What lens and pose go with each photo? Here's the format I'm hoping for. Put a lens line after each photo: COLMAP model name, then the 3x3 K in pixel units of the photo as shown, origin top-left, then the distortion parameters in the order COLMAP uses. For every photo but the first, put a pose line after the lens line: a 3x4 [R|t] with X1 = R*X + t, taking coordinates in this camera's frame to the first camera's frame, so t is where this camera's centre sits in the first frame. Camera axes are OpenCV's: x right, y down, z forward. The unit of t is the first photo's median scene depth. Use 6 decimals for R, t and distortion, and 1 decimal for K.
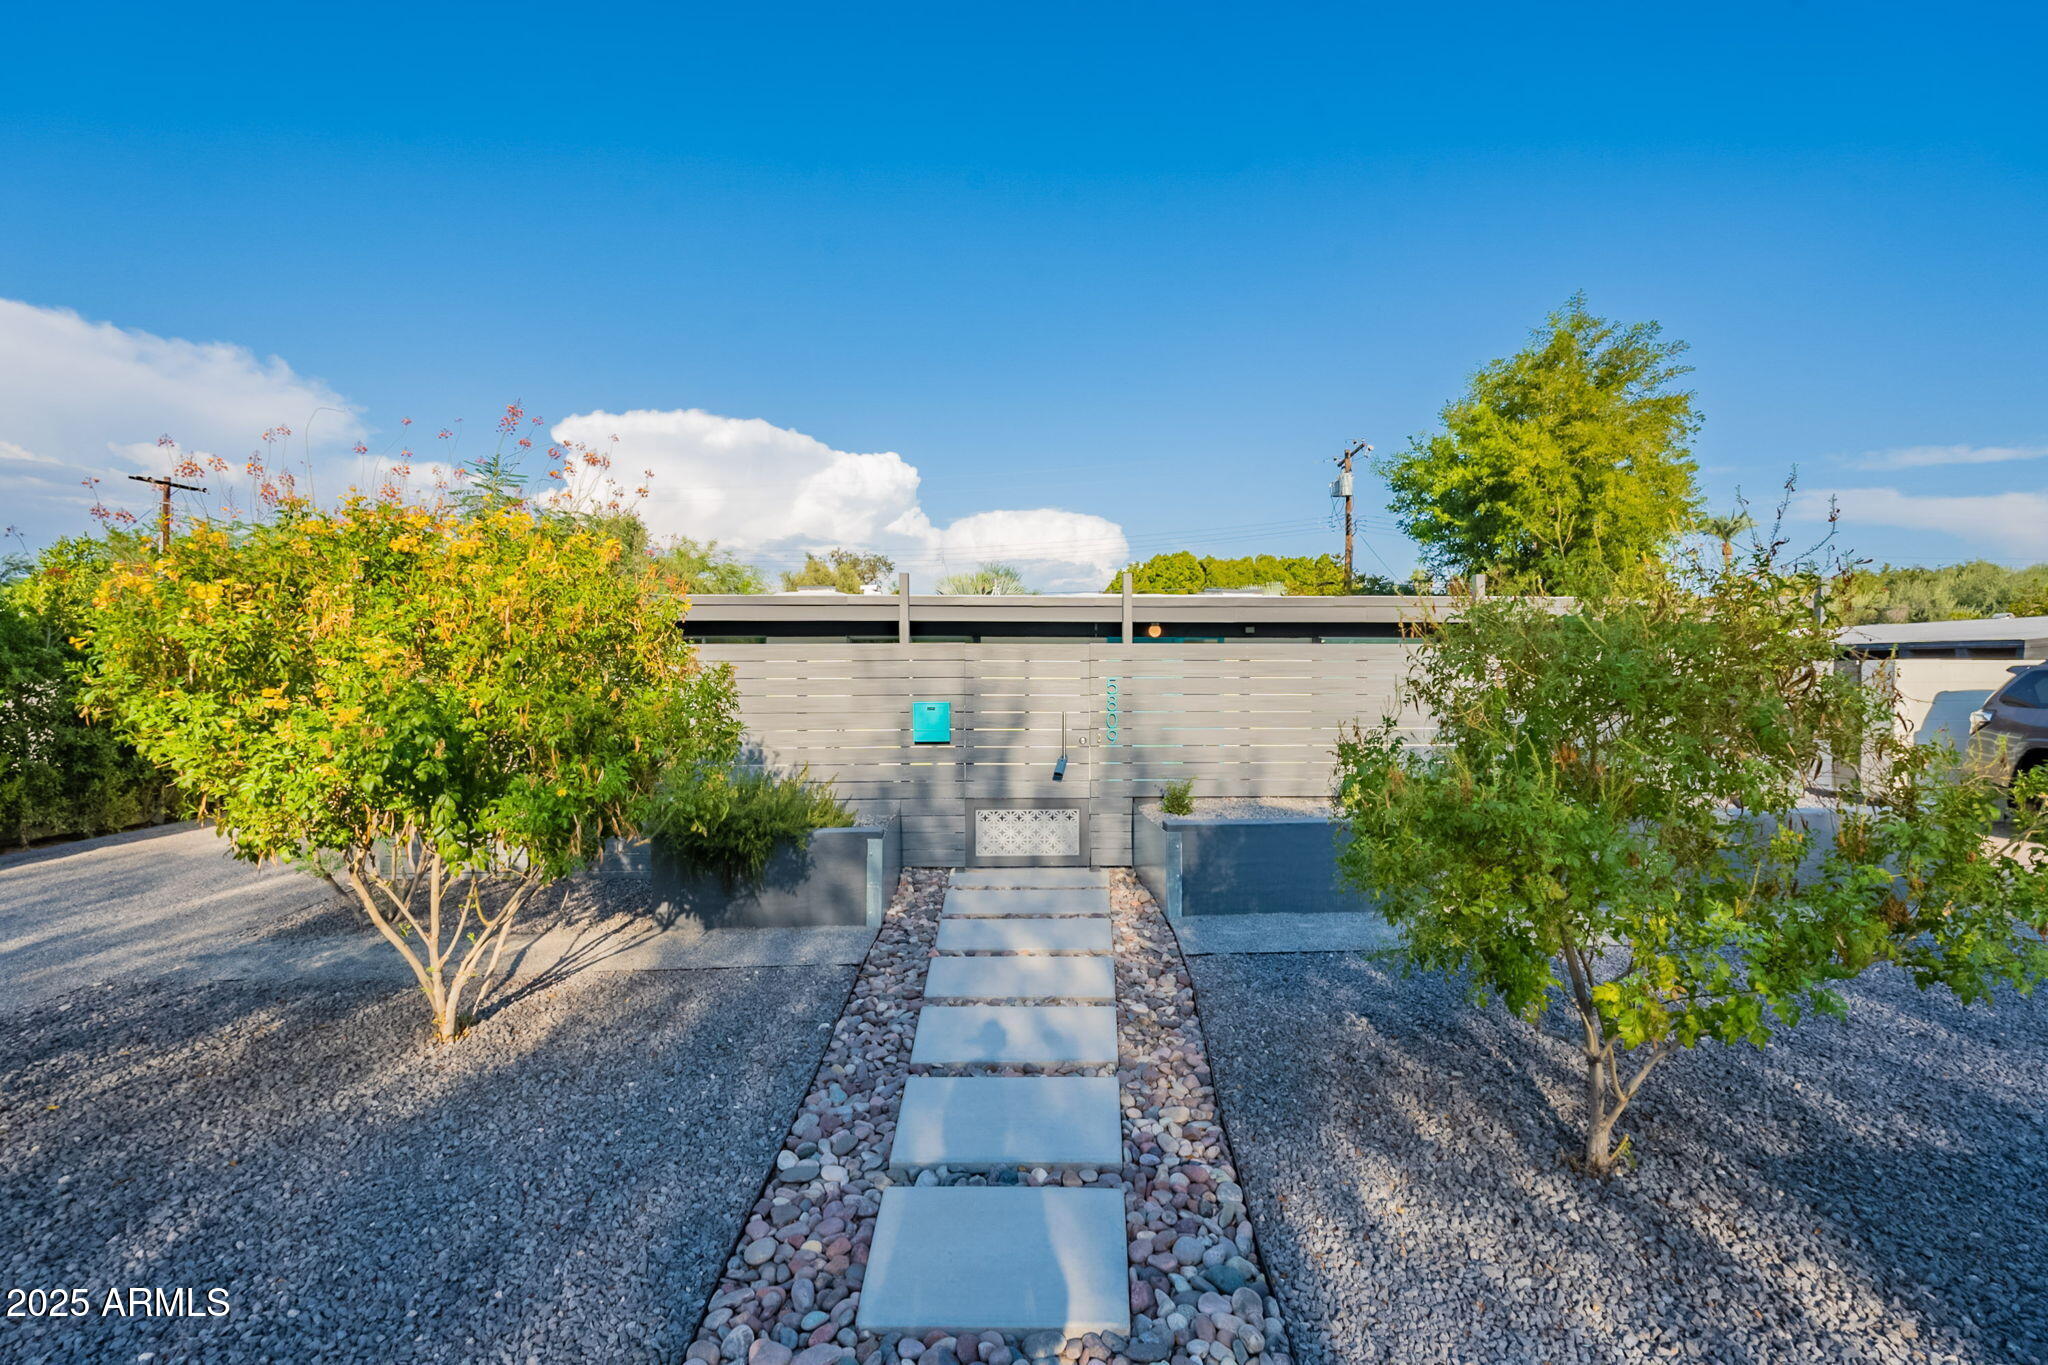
lens RADIAL K [[879.8, 0, 1028.3], [0, 879.8, 670.8], [0, 0, 1]] dist [-0.000368, 0.000288]
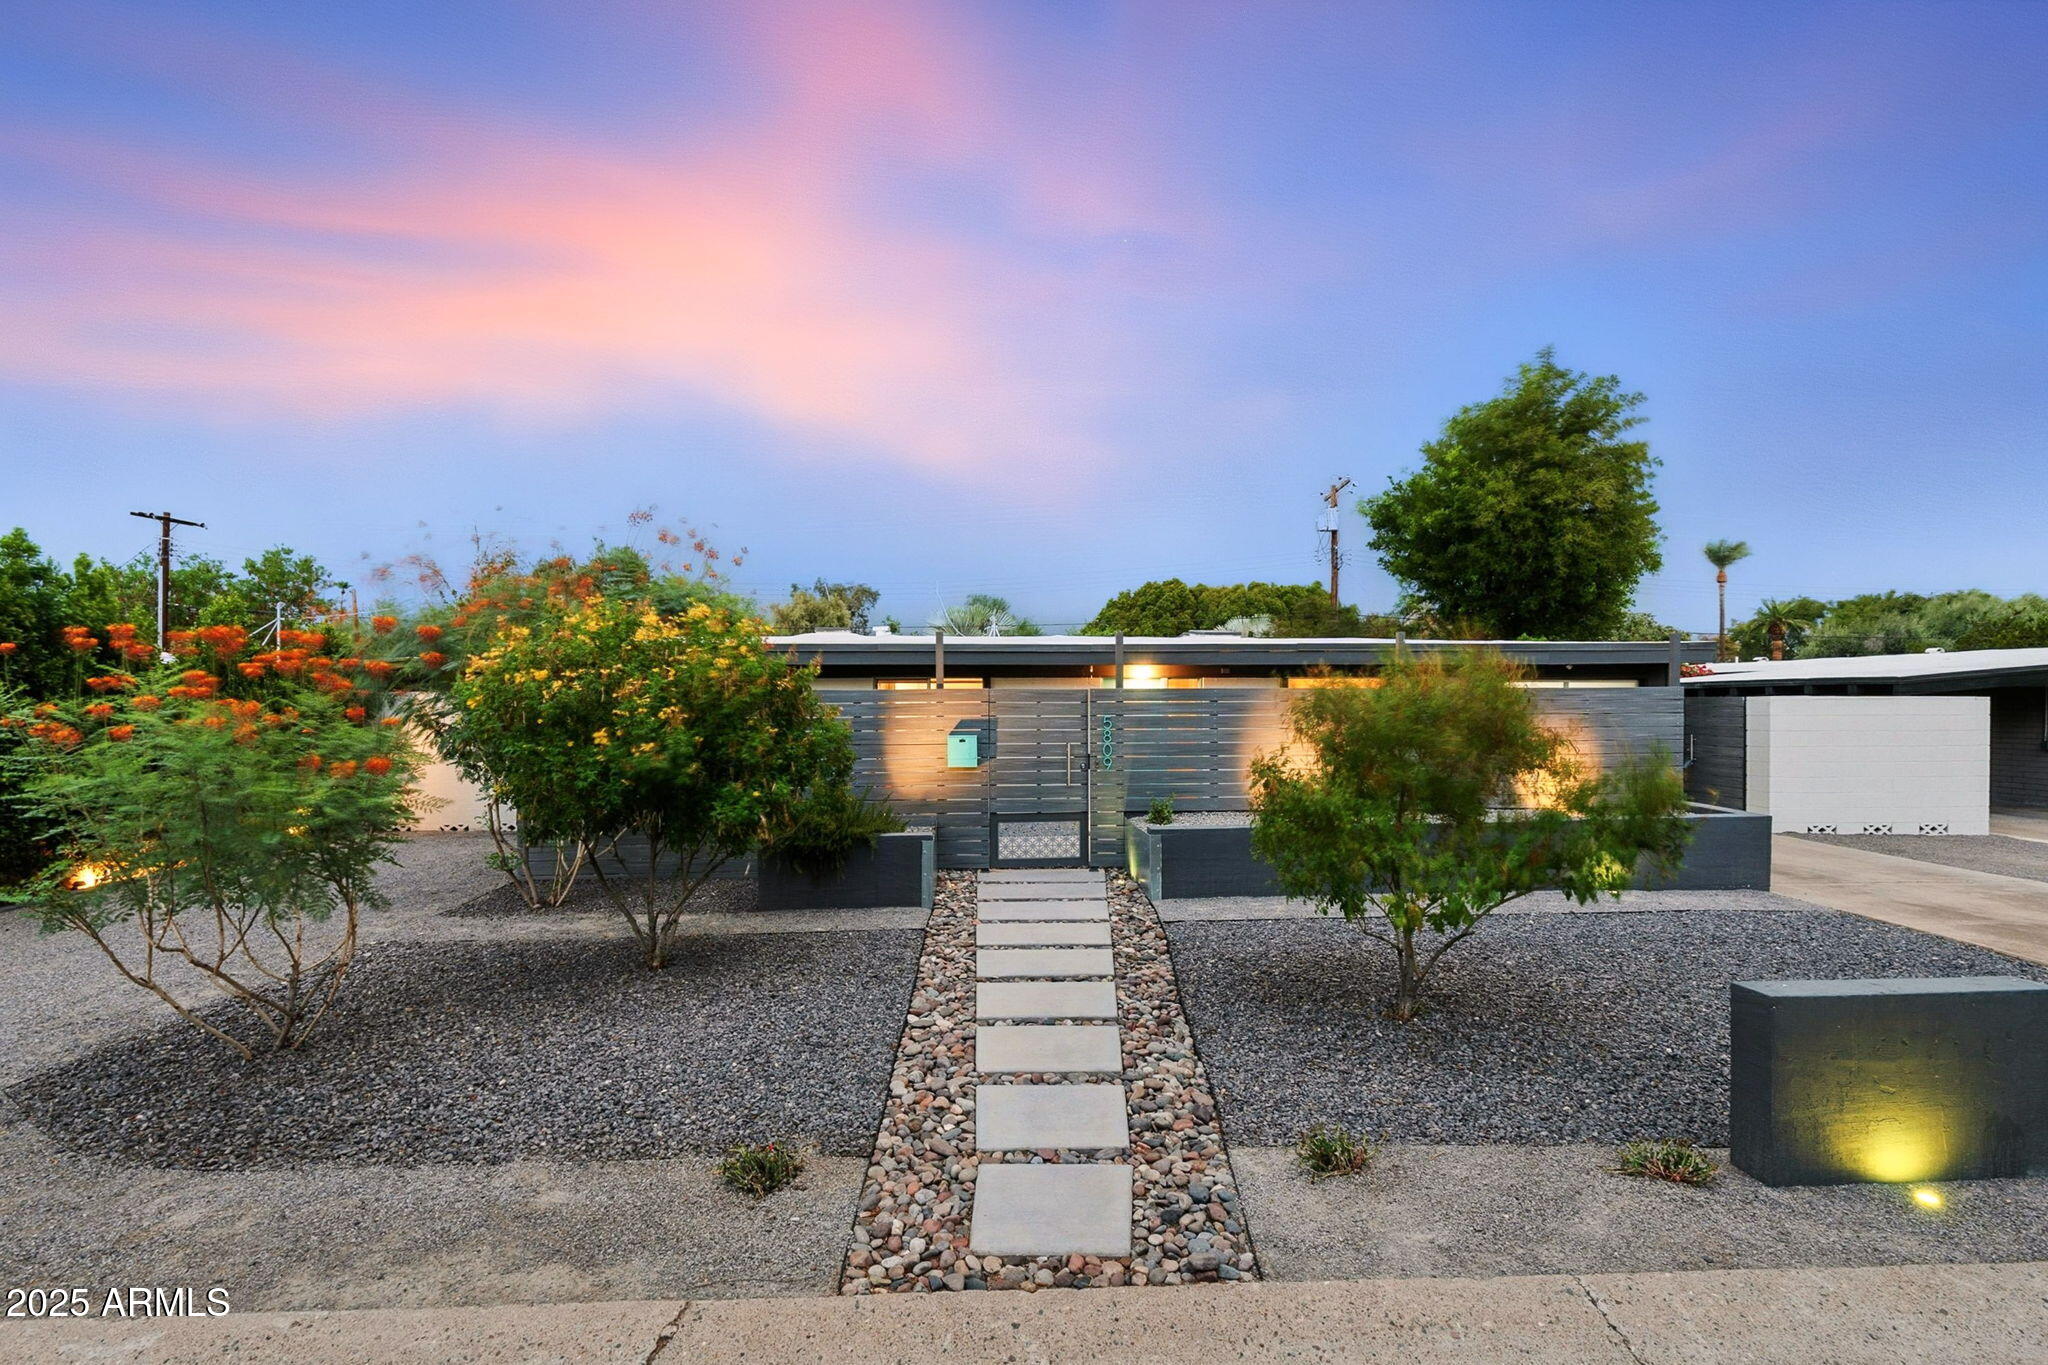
lens RADIAL K [[920.4, 0, 1014.3], [0, 920.4, 688.7], [0, 0, 1]] dist [-0.001380, -0.000218]
pose [[0.999995, -0.003097, -0.000444, -0.072816], [0.003091, 0.999918, -0.012437, -0.030579], [0.000482, 0.012436, 0.999923, -0.632110]]
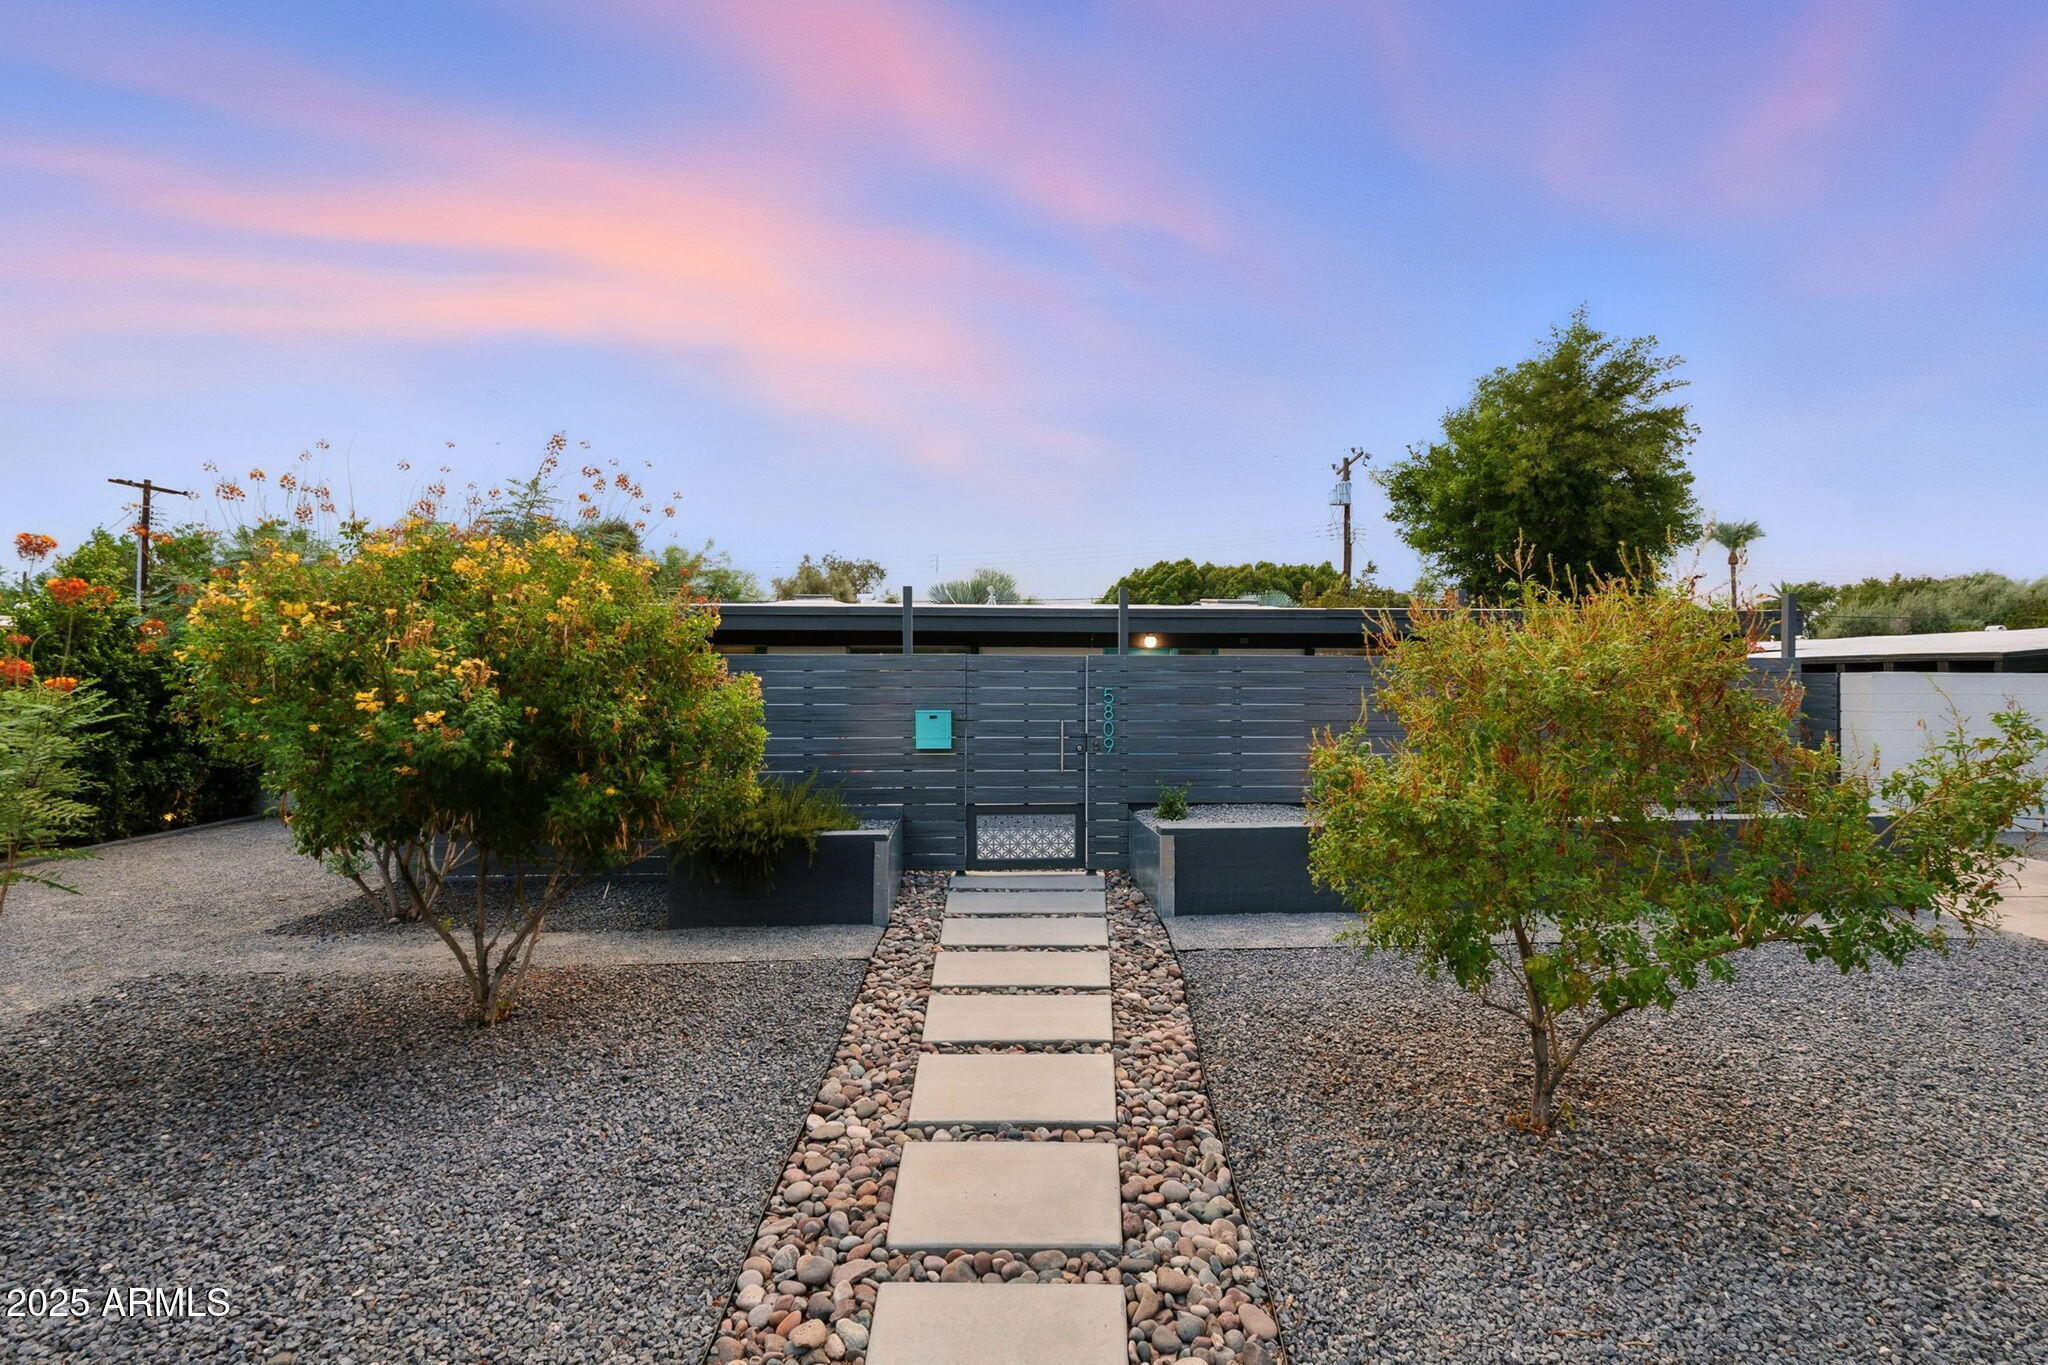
lens RADIAL K [[905.0, 0, 1025.8], [0, 905.0, 673.3], [0, 0, 1]] dist [0.001028, -0.000185]
pose [[0.999988, 0.003040, 0.003871, -0.012270], [-0.003012, 0.999969, -0.007243, -0.002876], [-0.003893, 0.007231, 0.999966, -0.132897]]
